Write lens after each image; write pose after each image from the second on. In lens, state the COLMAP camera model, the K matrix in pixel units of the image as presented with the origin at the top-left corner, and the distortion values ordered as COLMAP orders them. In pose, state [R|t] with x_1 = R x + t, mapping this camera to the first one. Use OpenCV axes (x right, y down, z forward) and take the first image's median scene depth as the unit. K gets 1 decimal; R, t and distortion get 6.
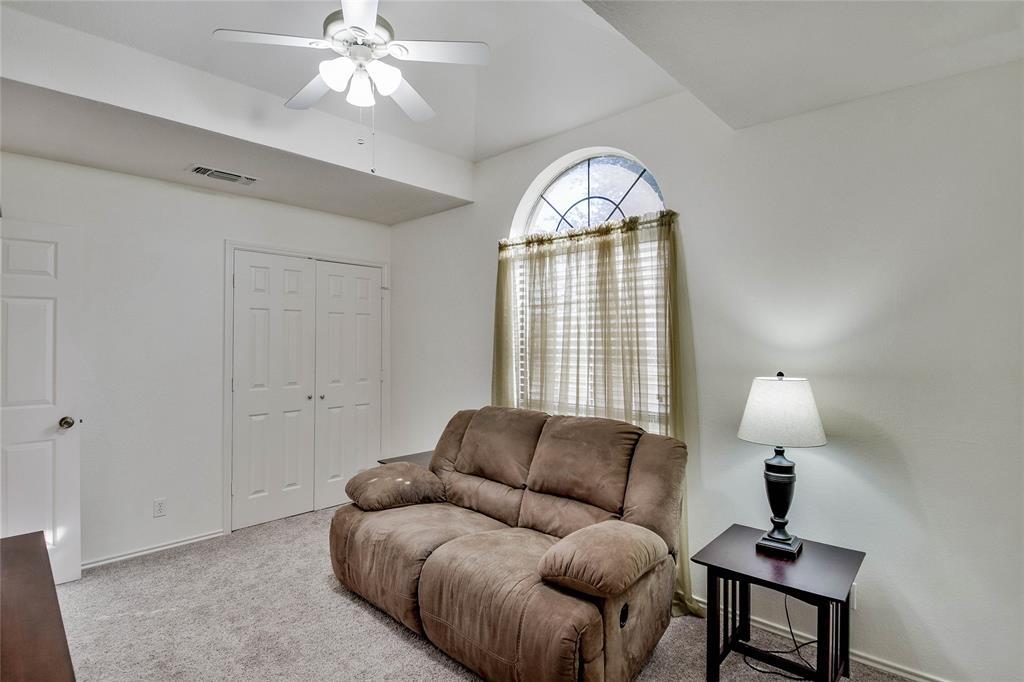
lens RADIAL K [[508.2, 0, 509.1], [0, 508.2, 334.9], [0, 0, 1]] dist [0.014696, -0.029223]
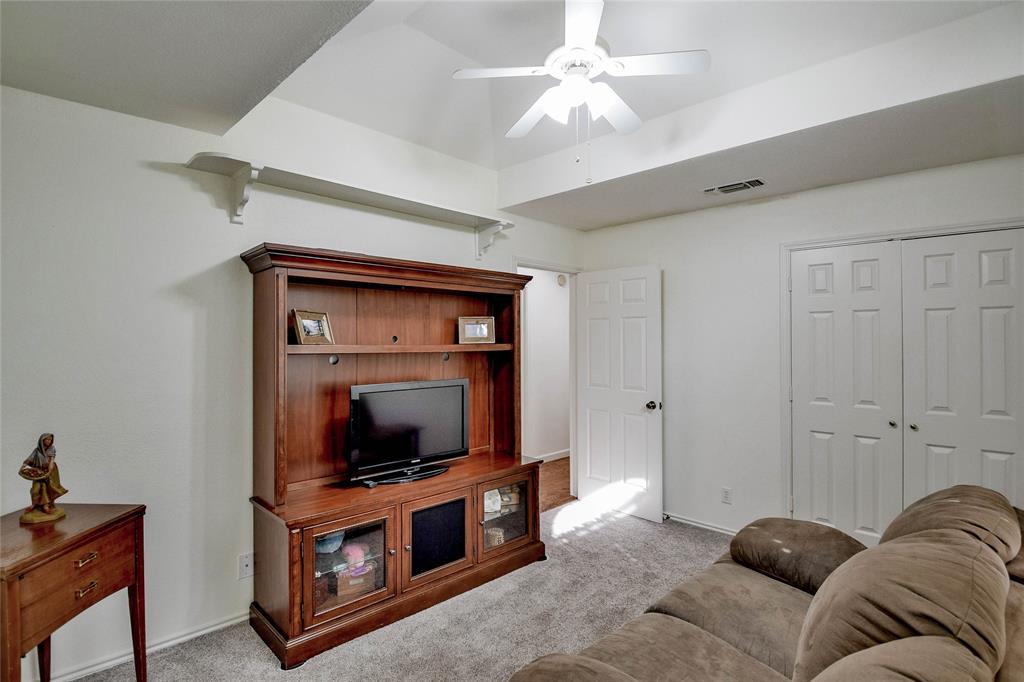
lens RADIAL K [[508.2, 0, 509.1], [0, 508.2, 334.9], [0, 0, 1]] dist [0.014696, -0.029223]
pose [[-0.029851, -0.009953, -0.999505, 0.502867], [0.010459, 0.999893, -0.010269, -0.010272], [0.999500, -0.010760, -0.029744, 0.598344]]
